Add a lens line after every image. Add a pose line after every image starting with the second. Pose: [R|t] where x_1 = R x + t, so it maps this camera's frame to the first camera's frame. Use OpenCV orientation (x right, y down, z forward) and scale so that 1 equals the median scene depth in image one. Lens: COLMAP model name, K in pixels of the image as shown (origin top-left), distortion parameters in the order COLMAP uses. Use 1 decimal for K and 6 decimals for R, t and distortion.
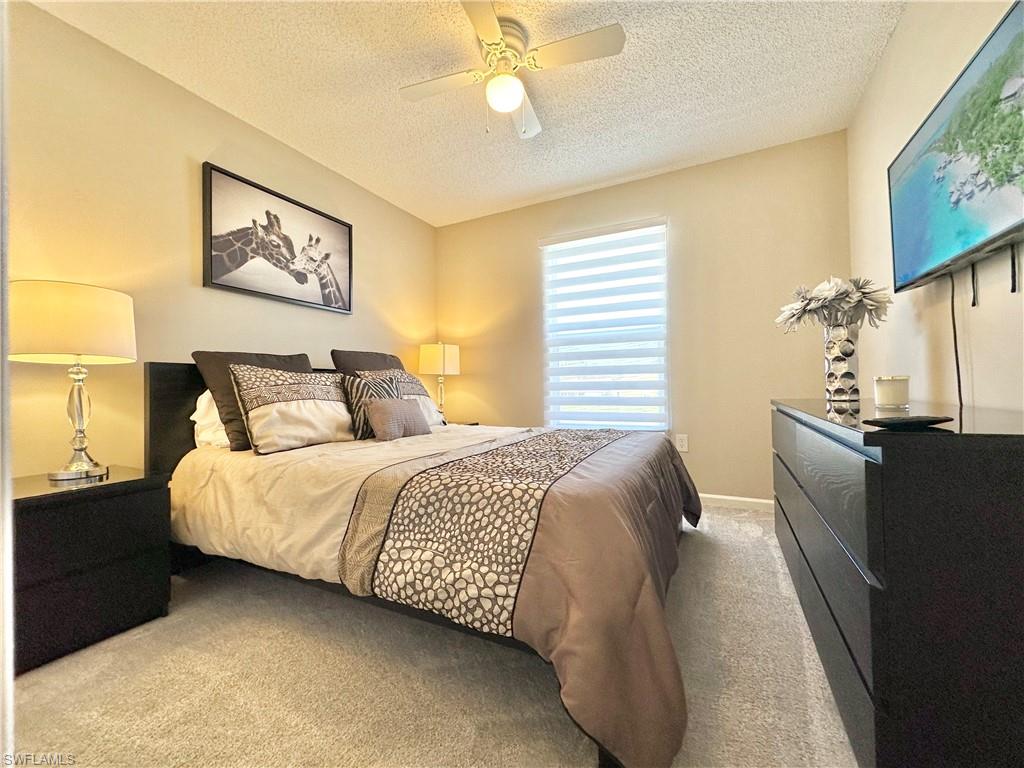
lens RADIAL K [[408.5, 0, 512.0], [0, 408.5, 384.0], [0, 0, 1]] dist [-0.001882, 0.000184]
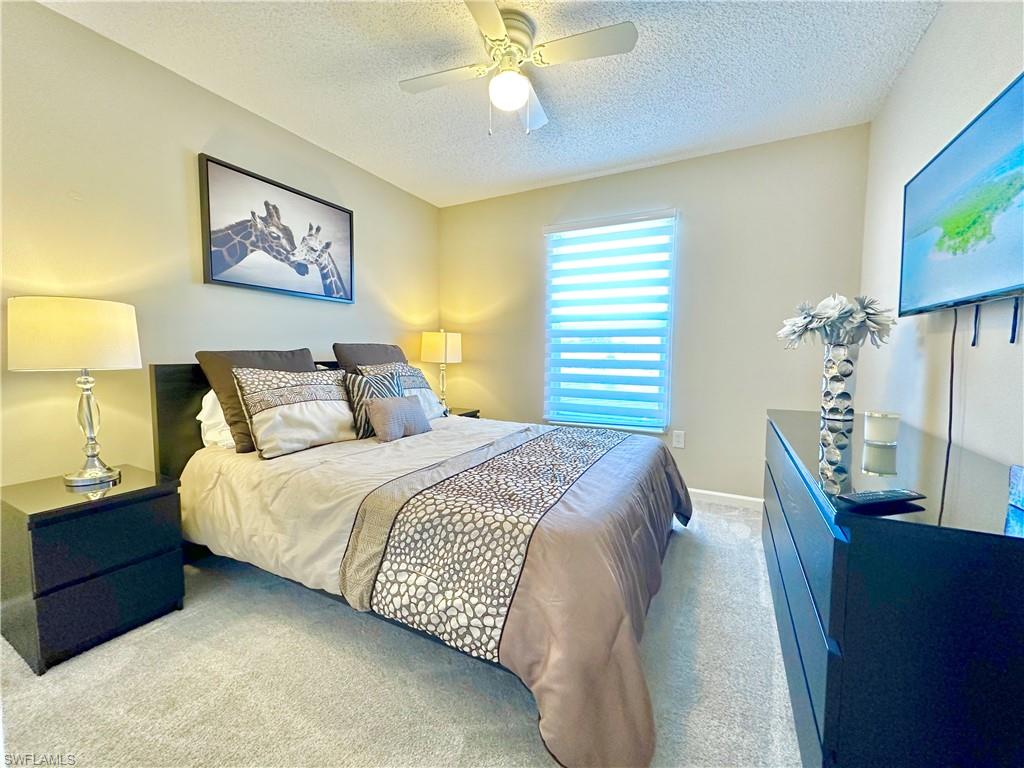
lens RADIAL K [[408.5, 0, 512.0], [0, 408.5, 384.0], [0, 0, 1]] dist [-0.001882, 0.000184]
pose [[0.999654, 0.024077, -0.010557, 0.016740], [-0.023100, 0.996151, 0.084552, -0.117372], [0.012552, -0.084279, 0.996363, -0.008279]]
